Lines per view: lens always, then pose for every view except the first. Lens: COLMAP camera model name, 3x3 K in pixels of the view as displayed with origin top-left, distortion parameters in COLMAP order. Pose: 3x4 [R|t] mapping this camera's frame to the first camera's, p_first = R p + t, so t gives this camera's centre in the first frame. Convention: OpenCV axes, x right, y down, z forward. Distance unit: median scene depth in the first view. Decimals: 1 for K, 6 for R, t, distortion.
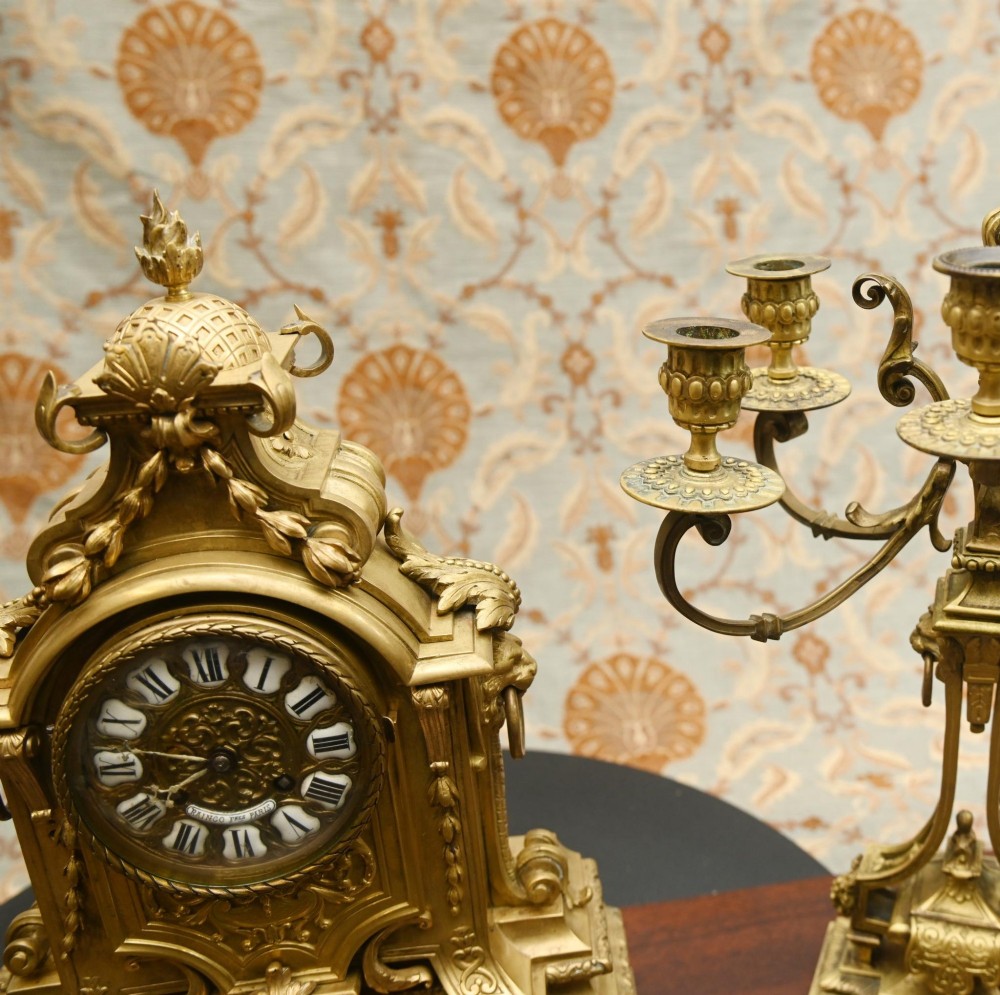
lens RADIAL K [[1160.5, 0, 729.6], [0, 1160.5, 406.8], [0, 0, 1]] dist [-0.116026, 0.063659]
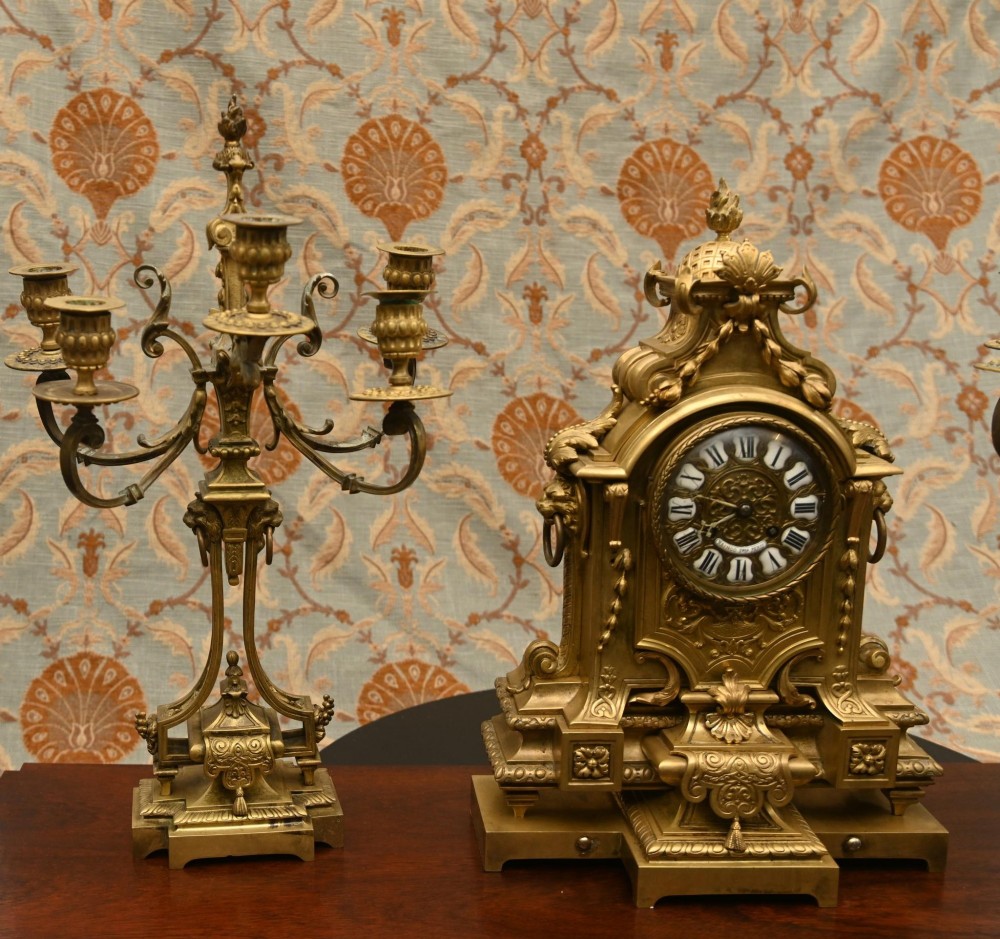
lens RADIAL K [[1252.6, 0, 254.2], [0, 1252.6, 417.2], [0, 0, 1]] dist [-0.119023, 0.083578]
pose [[0.967440, 0.047022, -0.248695, -0.673588], [-0.082530, 0.987493, -0.134336, 0.462024], [0.239267, 0.150486, 0.959221, -0.892091]]
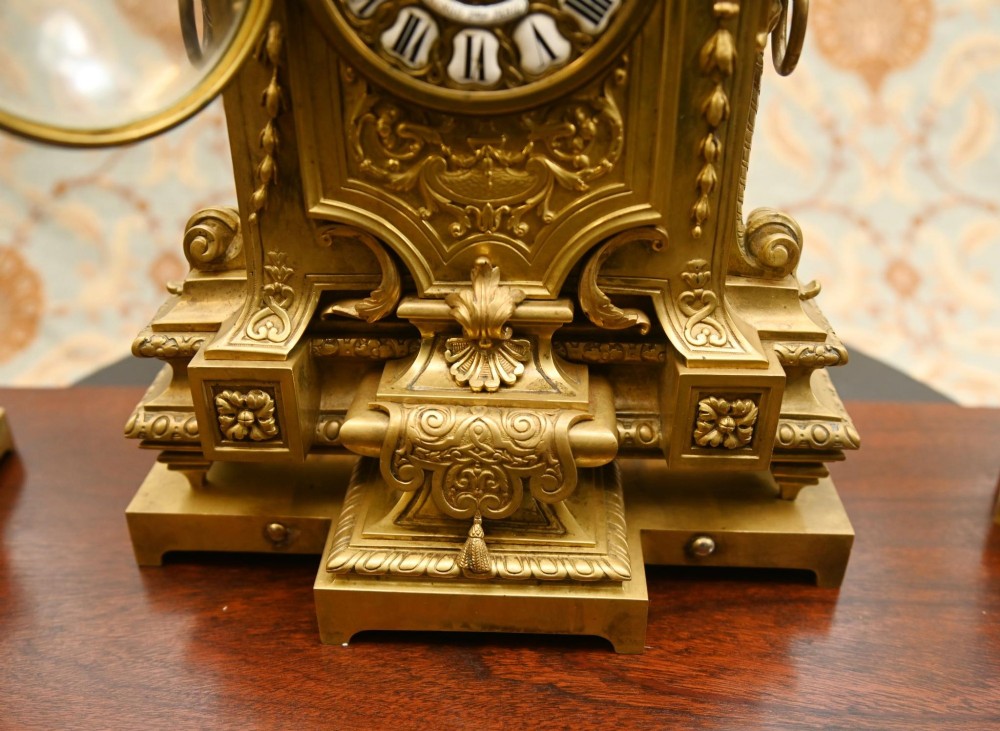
lens RADIAL K [[955.9, 0, 504.2], [0, 955.9, 449.3], [0, 0, 1]] dist [-0.125348, 0.066899]
pose [[0.972420, 0.143882, -0.183568, -0.252911], [-0.094985, 0.963123, 0.251738, 0.480389], [0.213019, -0.227359, 0.950227, 0.303895]]
